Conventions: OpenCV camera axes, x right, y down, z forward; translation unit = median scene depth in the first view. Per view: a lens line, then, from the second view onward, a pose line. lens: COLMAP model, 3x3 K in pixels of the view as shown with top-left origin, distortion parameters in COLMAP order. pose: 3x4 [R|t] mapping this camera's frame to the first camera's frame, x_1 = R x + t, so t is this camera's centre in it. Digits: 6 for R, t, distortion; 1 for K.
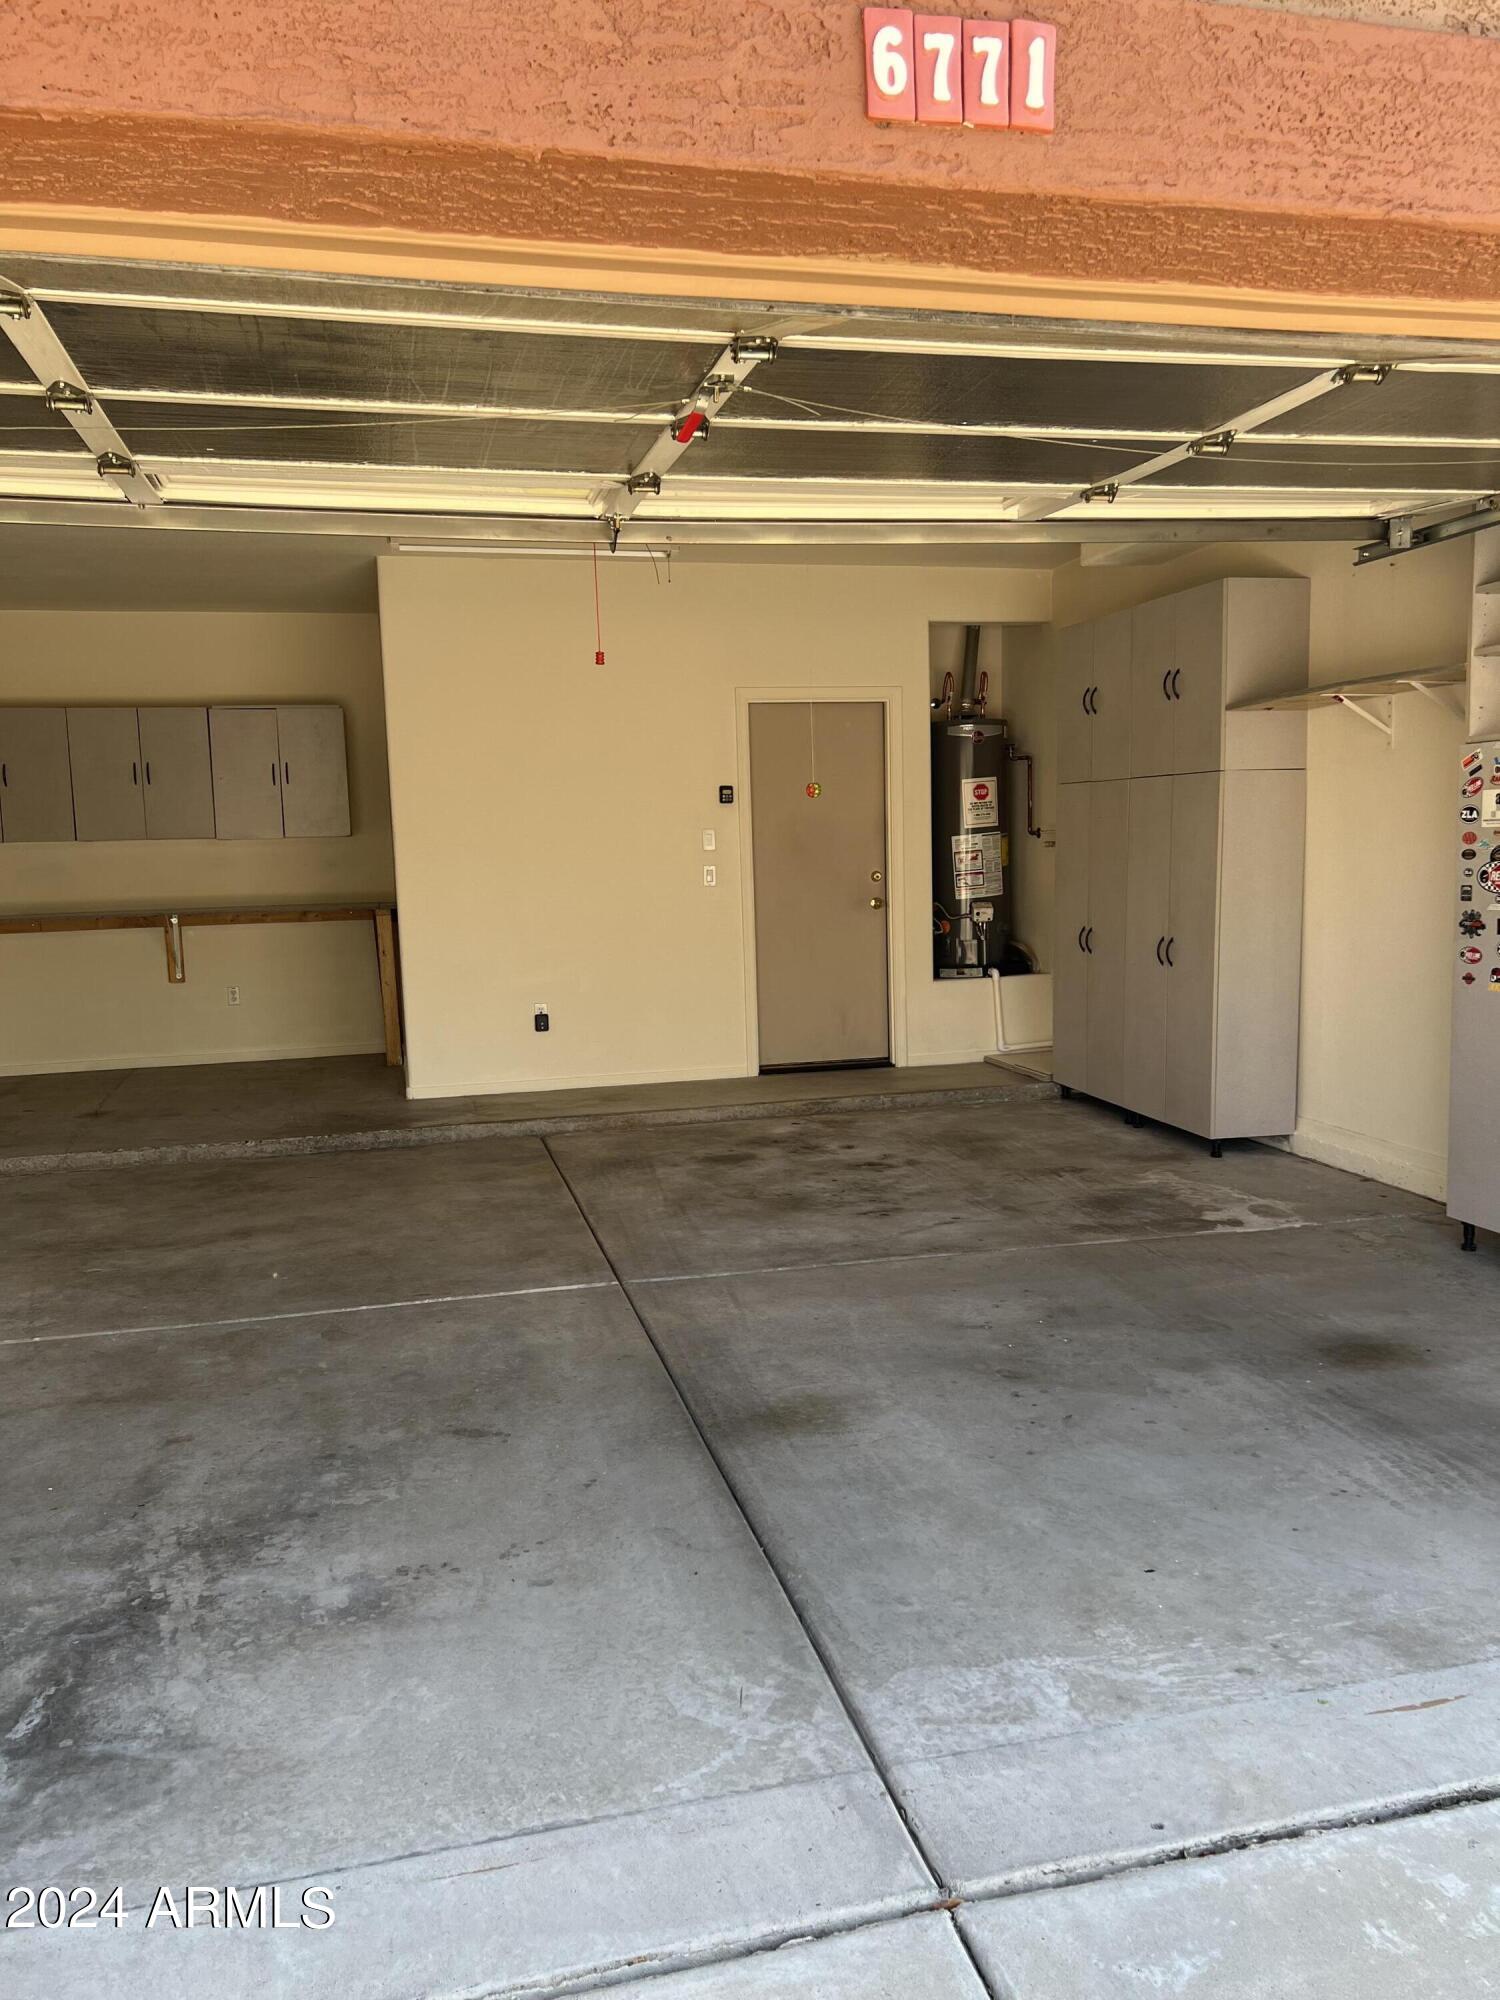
lens RADIAL K [[1497.8, 0, 743.5], [0, 1497.8, 995.6], [0, 0, 1]] dist [0.068823, -0.080129]
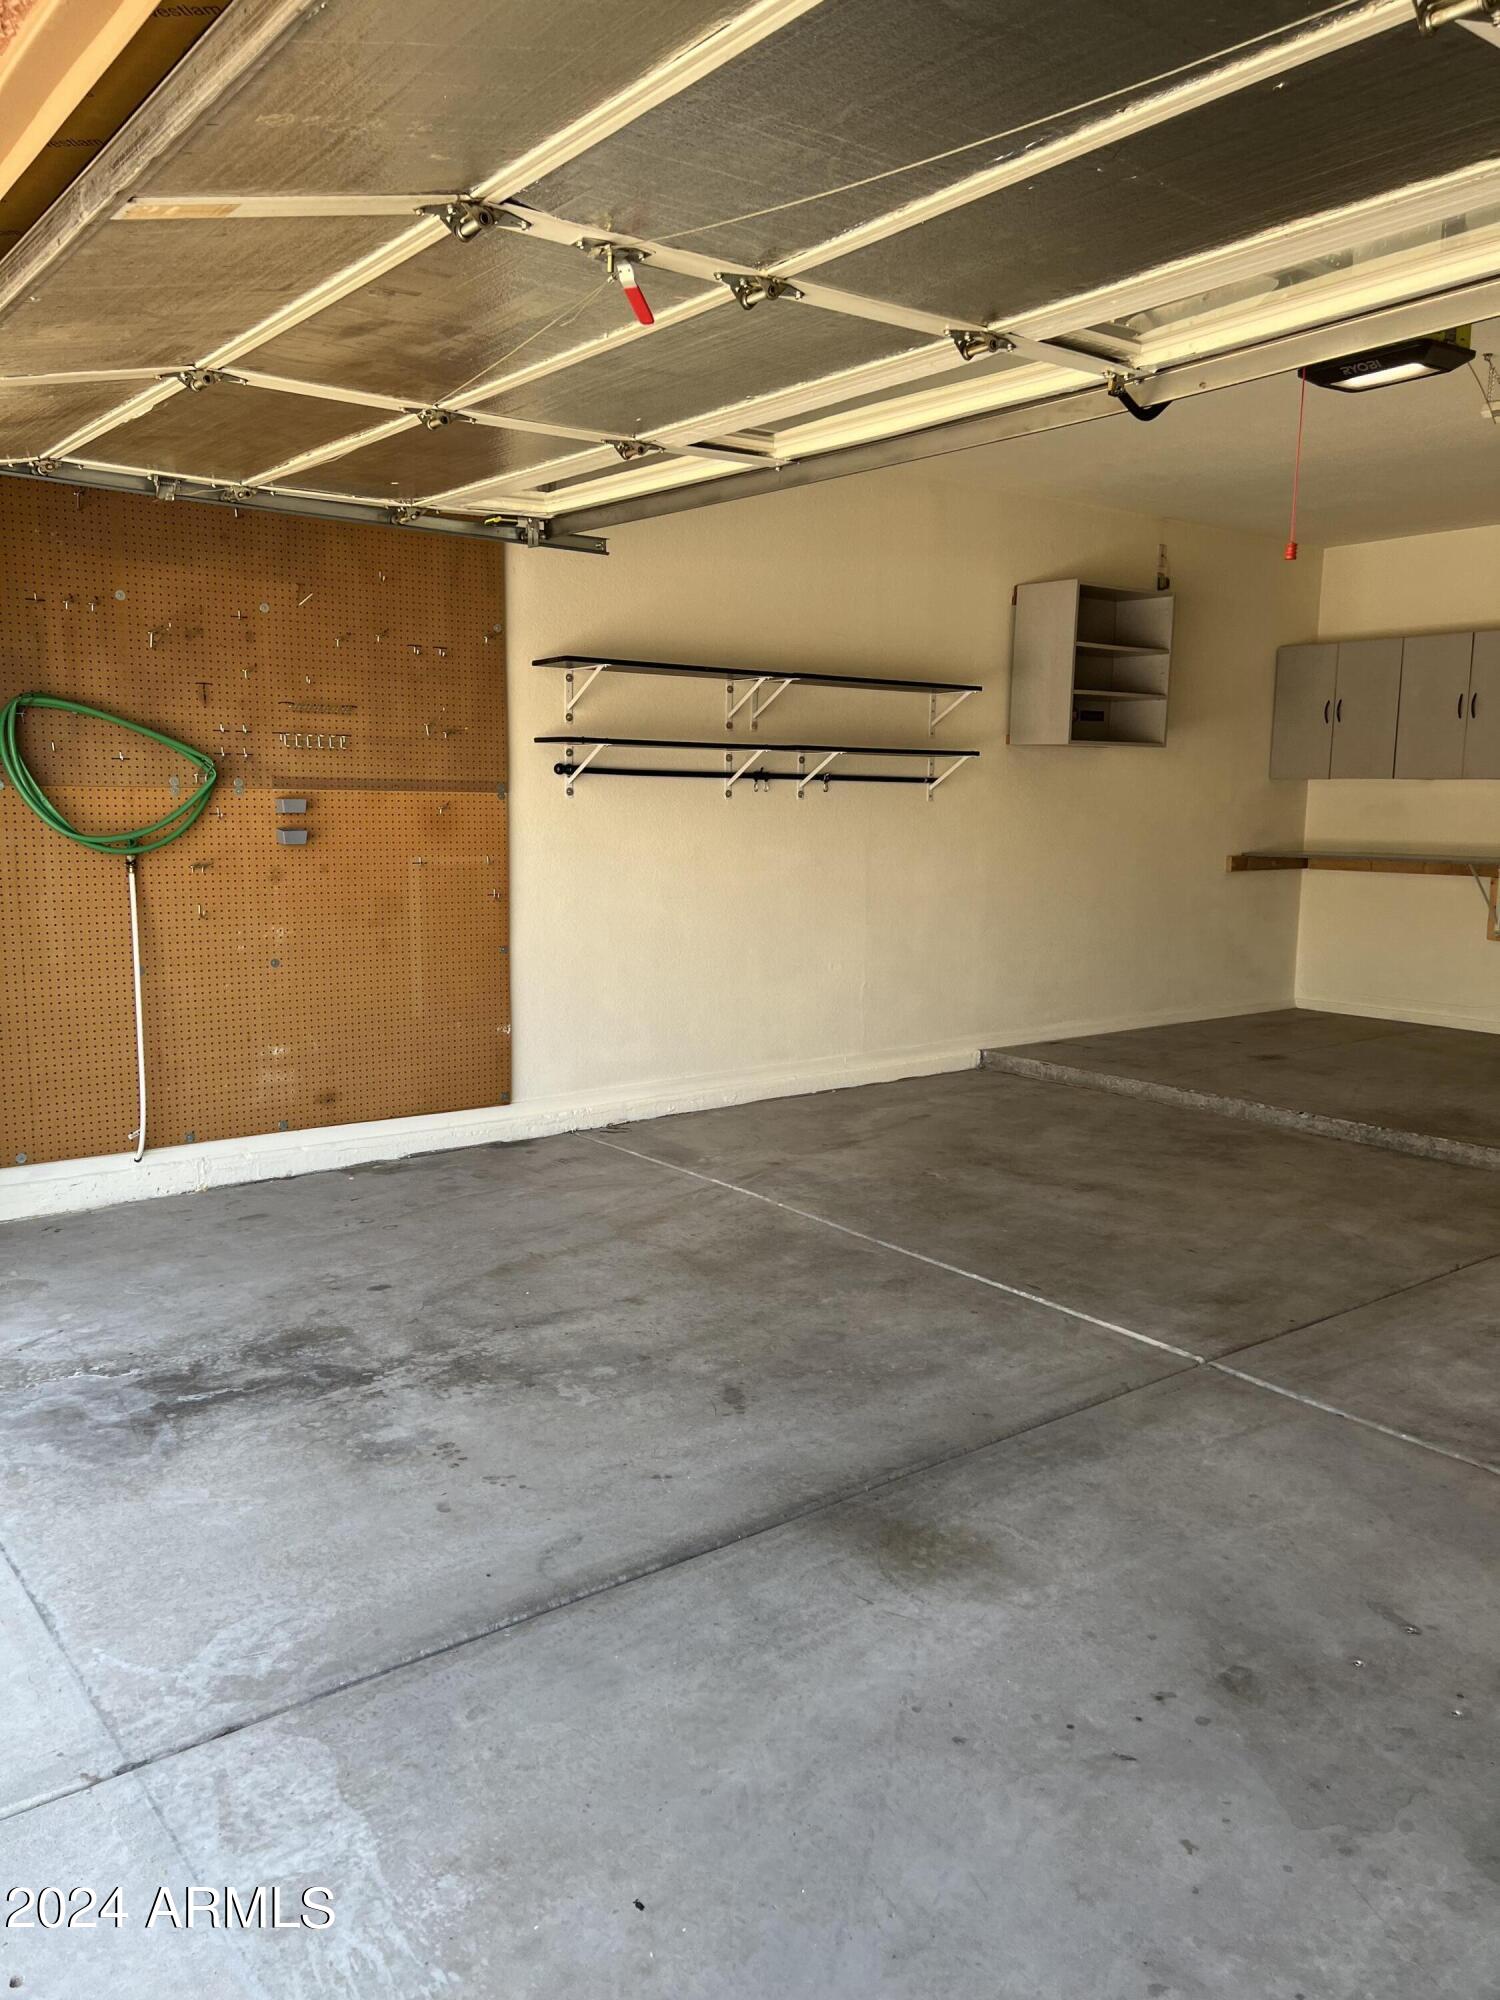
lens RADIAL K [[1497.8, 0, 743.5], [0, 1497.8, 995.6], [0, 0, 1]] dist [0.068823, -0.080129]
pose [[0.410209, 0.156333, -0.898492, 0.563547], [-0.115014, 0.986200, 0.119084, -0.071326], [0.904710, 0.054490, 0.422529, 0.497154]]
